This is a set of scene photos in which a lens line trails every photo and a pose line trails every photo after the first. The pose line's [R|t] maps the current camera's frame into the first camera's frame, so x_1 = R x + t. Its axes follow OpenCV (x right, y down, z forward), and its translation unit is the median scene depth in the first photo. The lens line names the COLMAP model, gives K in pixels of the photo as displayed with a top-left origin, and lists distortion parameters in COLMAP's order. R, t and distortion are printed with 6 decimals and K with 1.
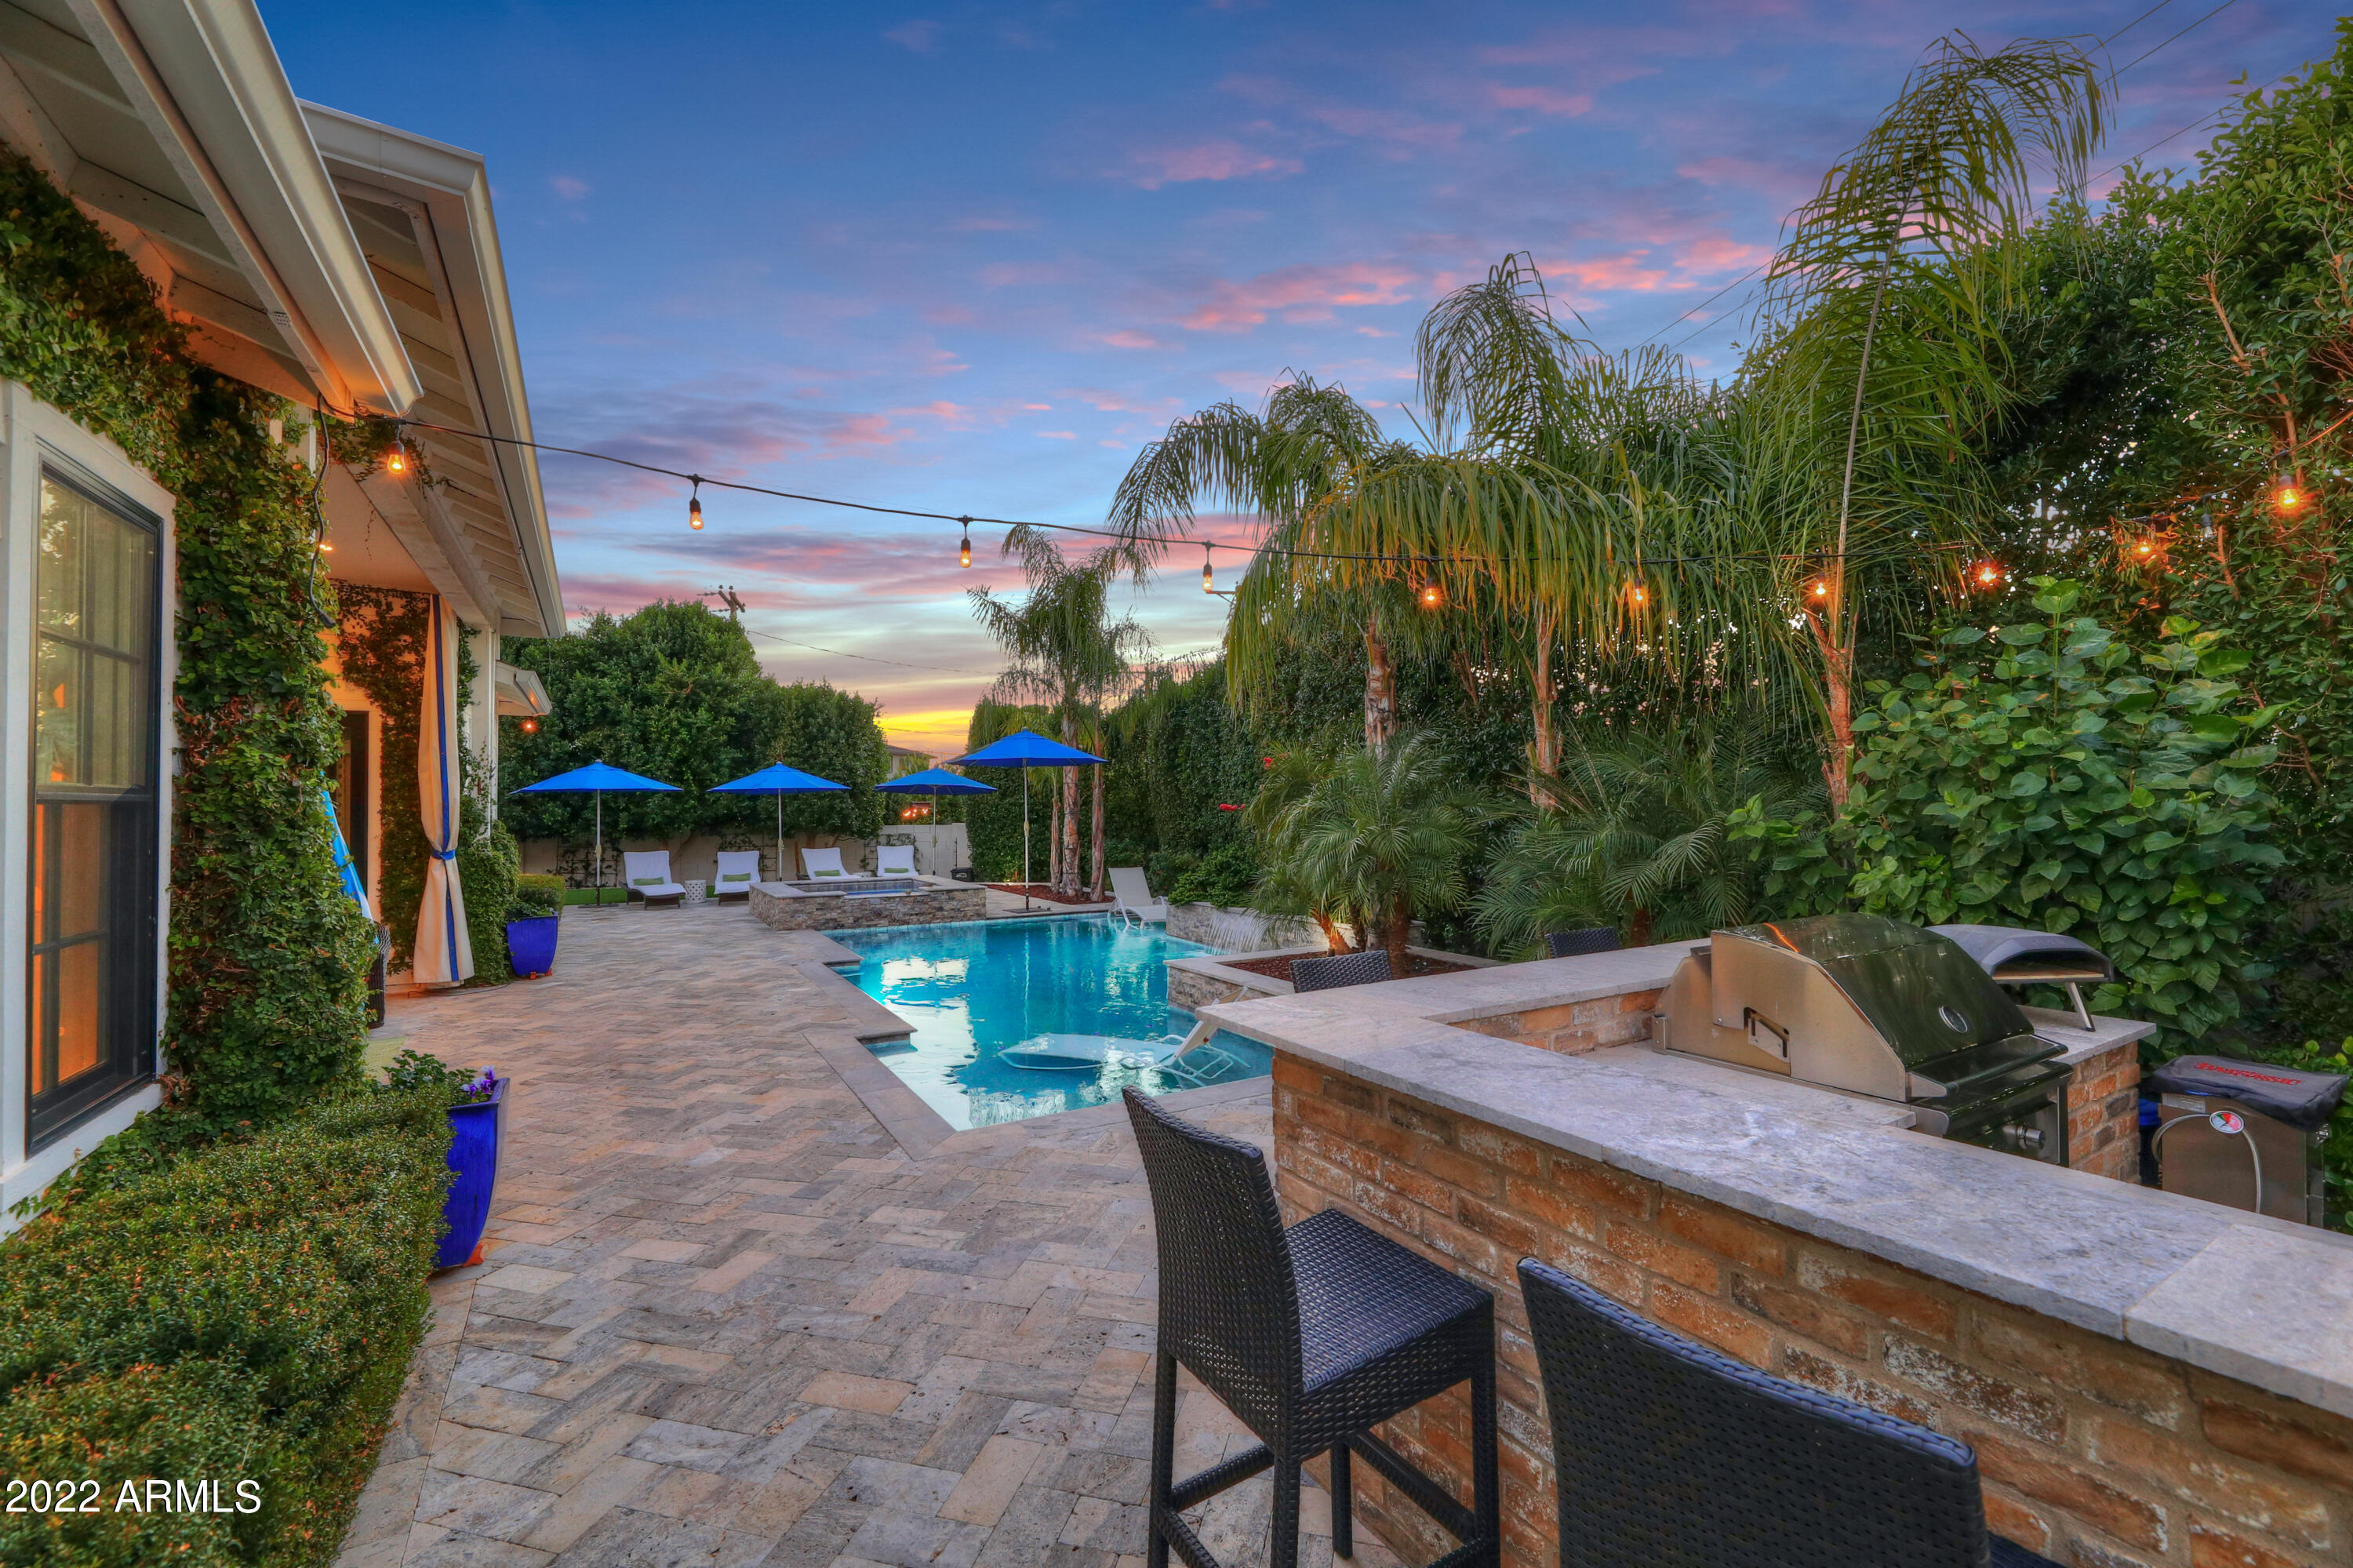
lens RADIAL K [[971.6, 0, 1162.8], [0, 971.6, 787.0], [0, 0, 1]] dist [0.001170, -0.002868]
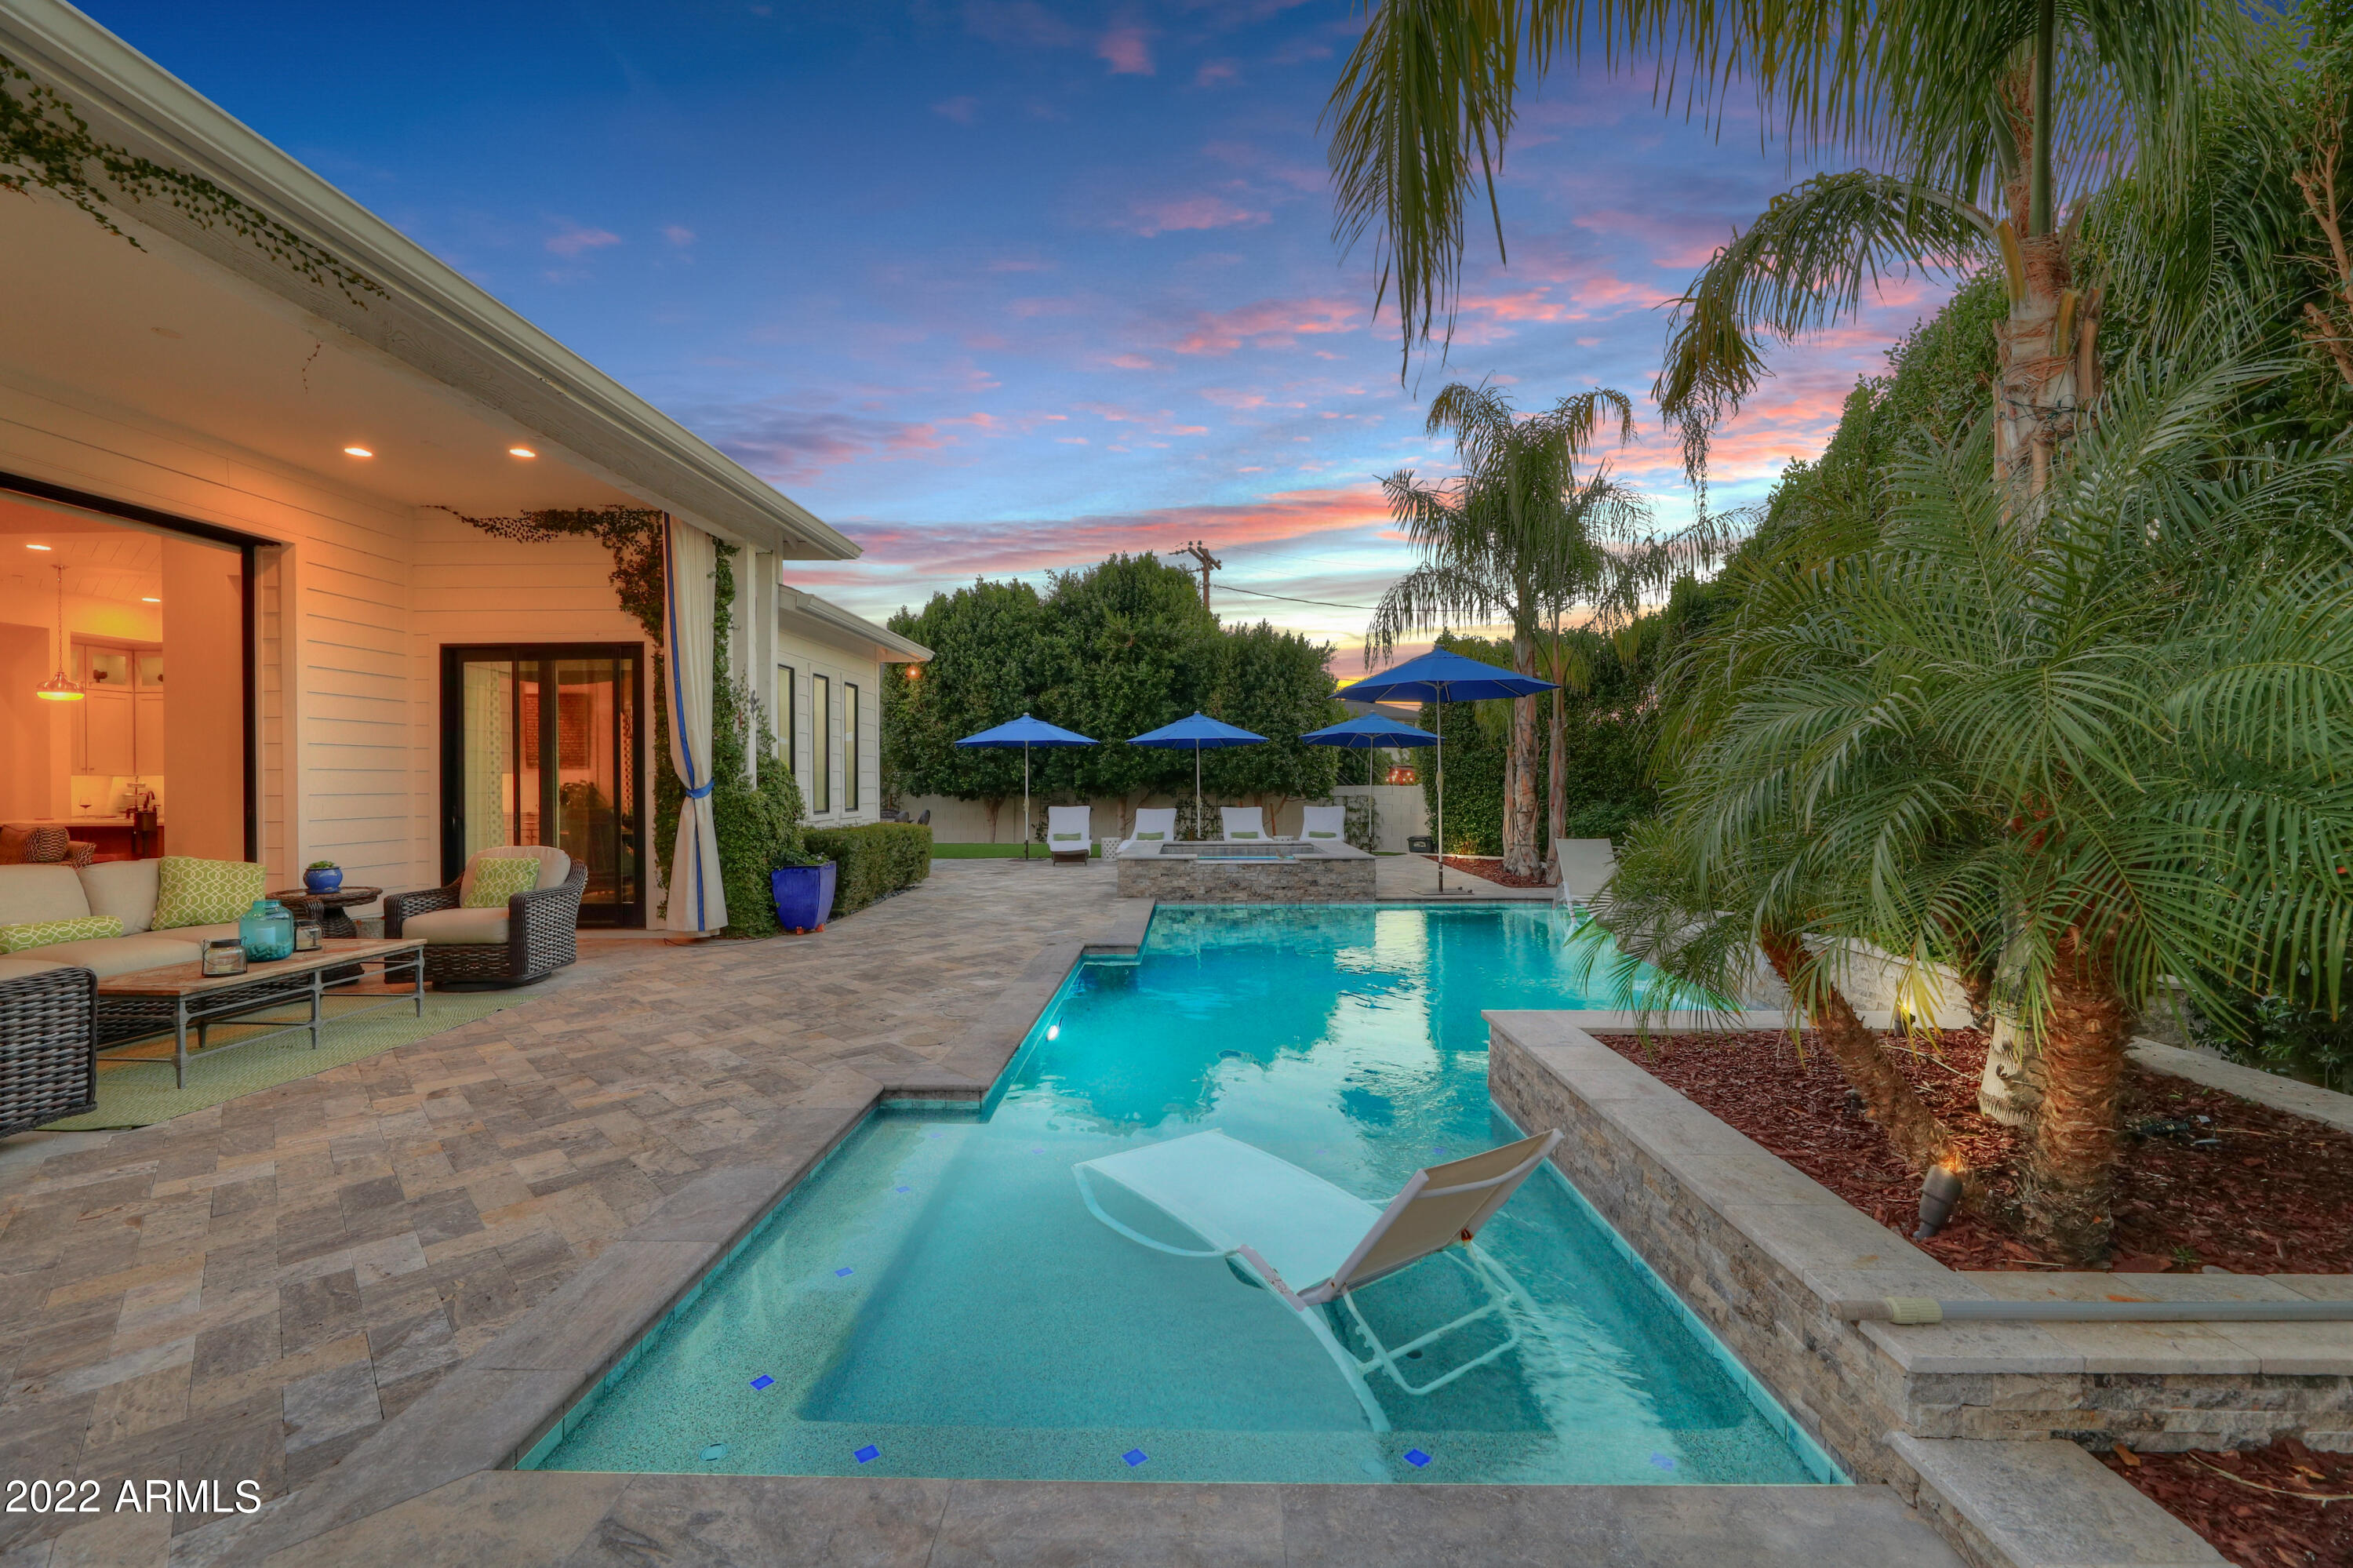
lens RADIAL K [[971.6, 0, 1162.8], [0, 971.6, 787.0], [0, 0, 1]] dist [0.001170, -0.002868]
pose [[0.852695, 0.007484, -0.522355, 0.053089], [0.008190, 0.999583, 0.027692, 0.019450], [0.522345, -0.027891, 0.852278, 0.205329]]
